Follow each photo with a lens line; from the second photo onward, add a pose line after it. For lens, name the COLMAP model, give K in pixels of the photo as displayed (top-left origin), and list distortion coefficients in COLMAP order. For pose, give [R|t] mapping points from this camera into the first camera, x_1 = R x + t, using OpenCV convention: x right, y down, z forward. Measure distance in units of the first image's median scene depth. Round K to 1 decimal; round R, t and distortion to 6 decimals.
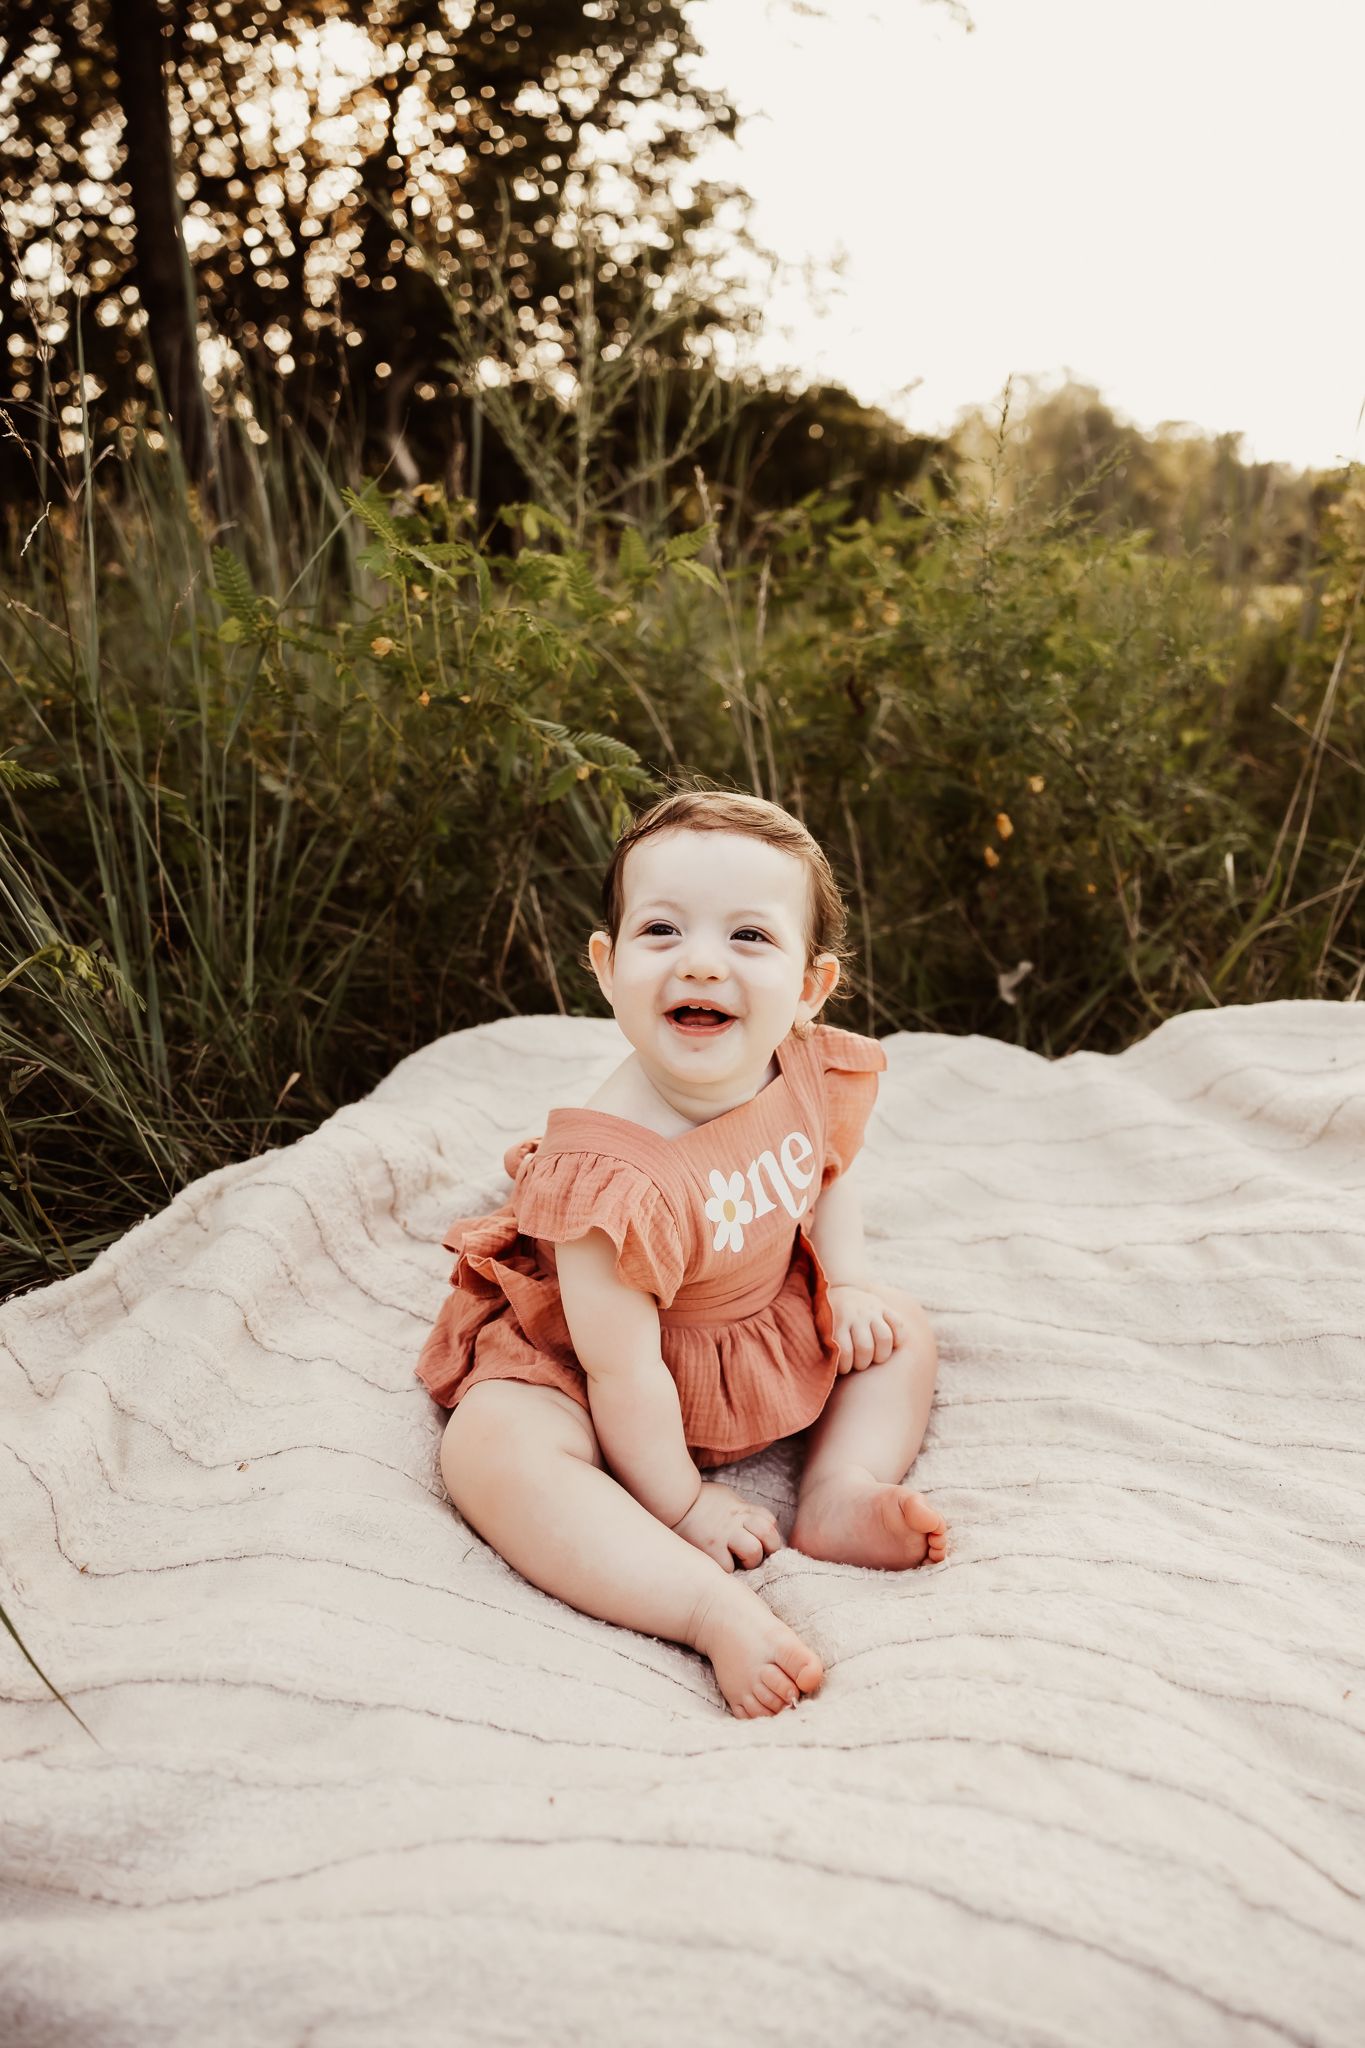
lens RADIAL K [[1444.6, 0, 682.5], [0, 1444.6, 1024.0], [0, 0, 1]] dist [-0.001212, 0.112594]
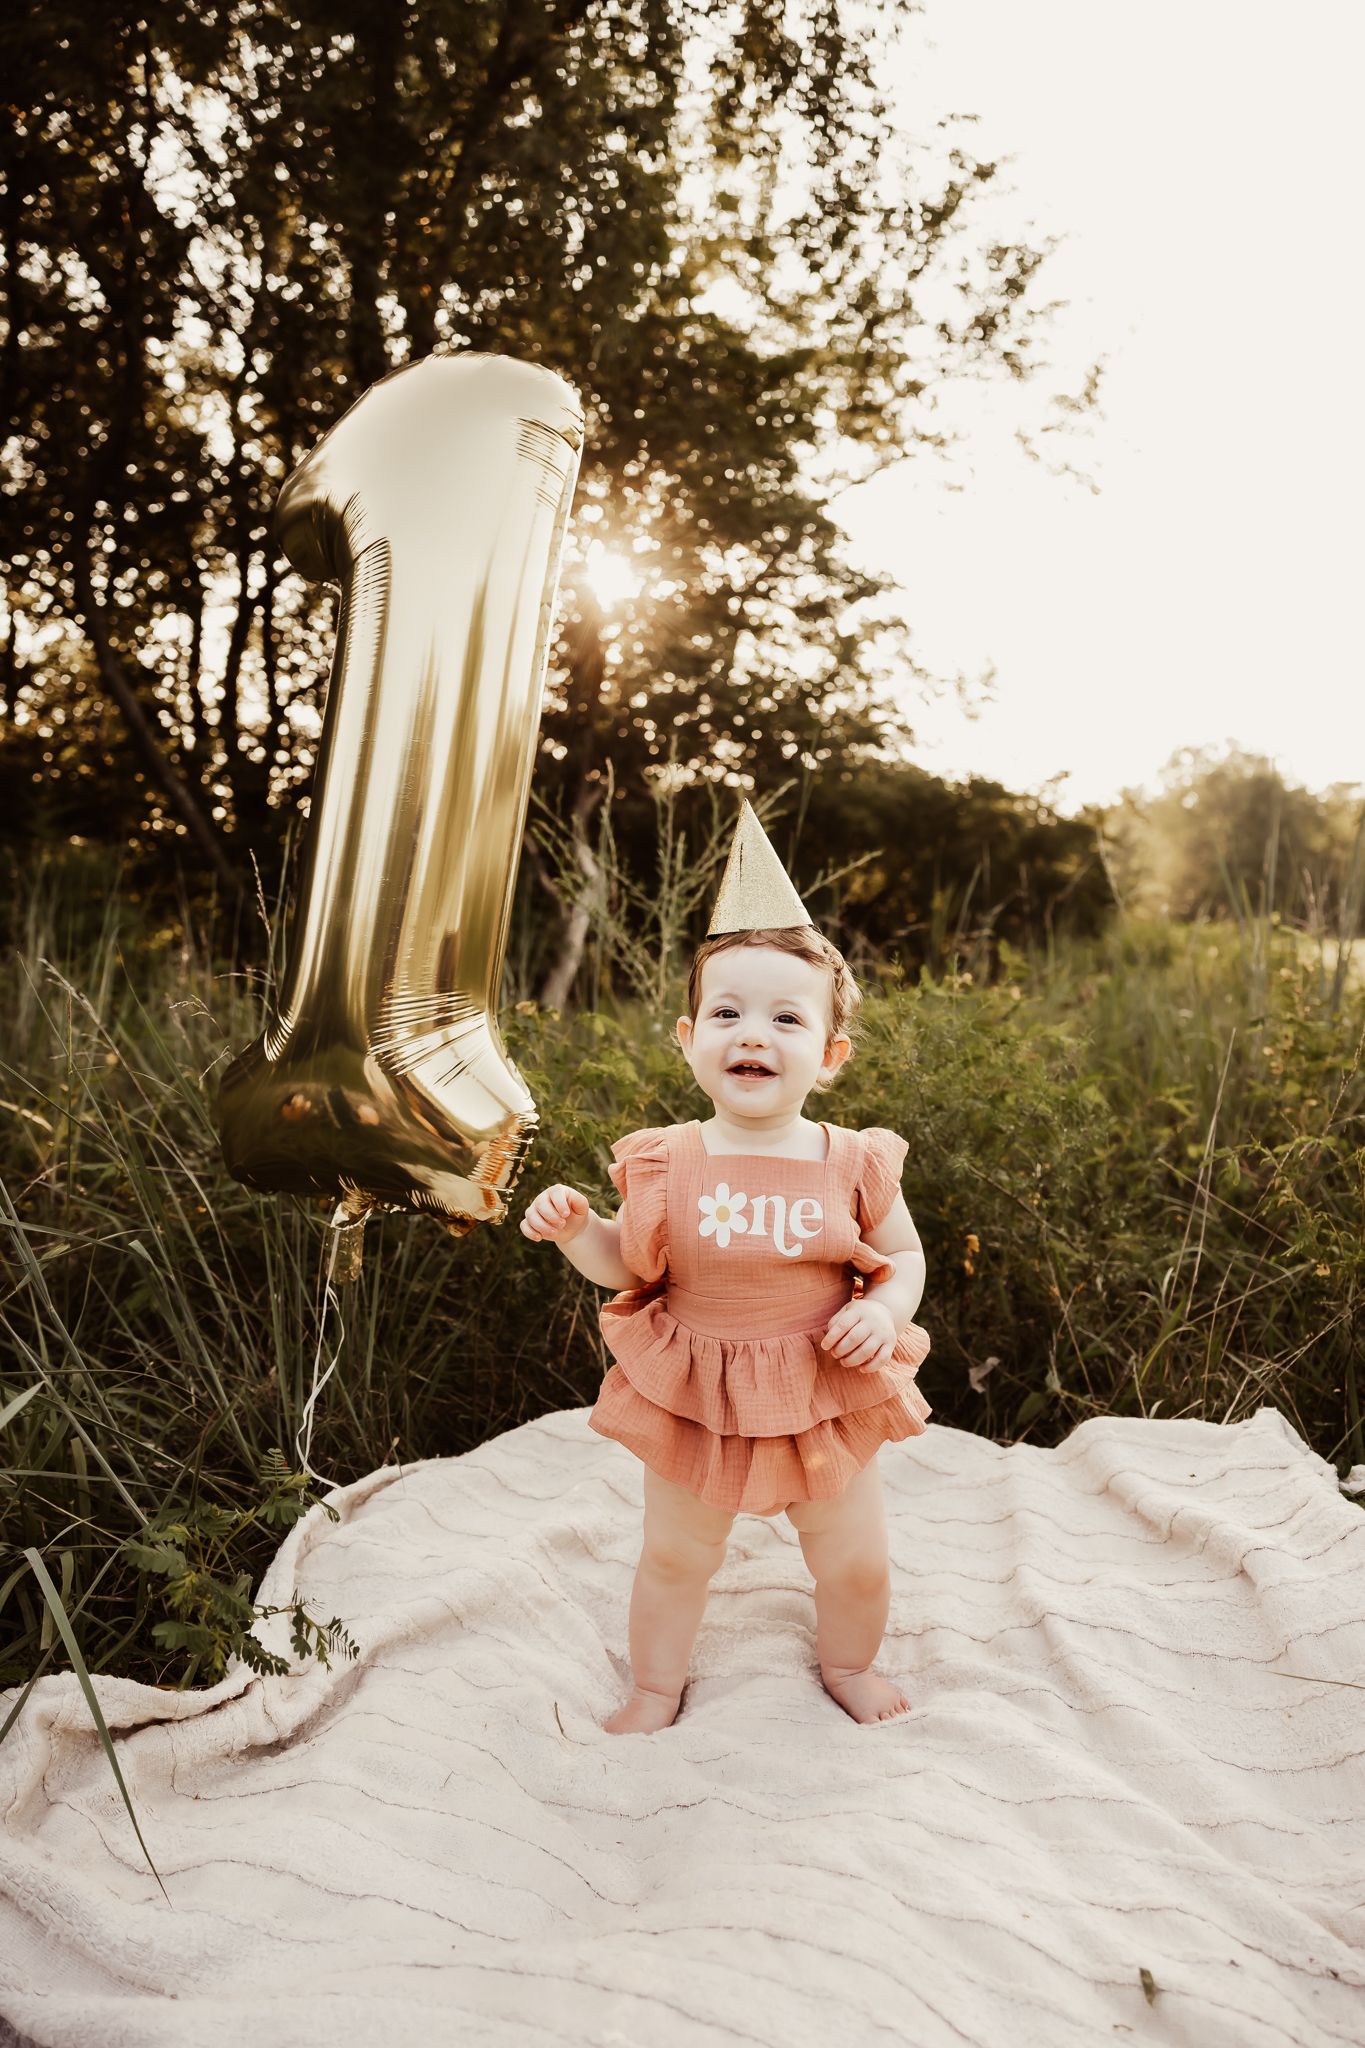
lens RADIAL K [[1498.3, 0, 682.5], [0, 1498.3, 1024.0], [0, 0, 1]] dist [-0.004925, -0.003614]
pose [[0.989450, -0.019920, -0.143497, 0.162599], [-0.013376, 0.973709, -0.227402, -0.025071], [0.144254, 0.226923, 0.963170, -0.288730]]
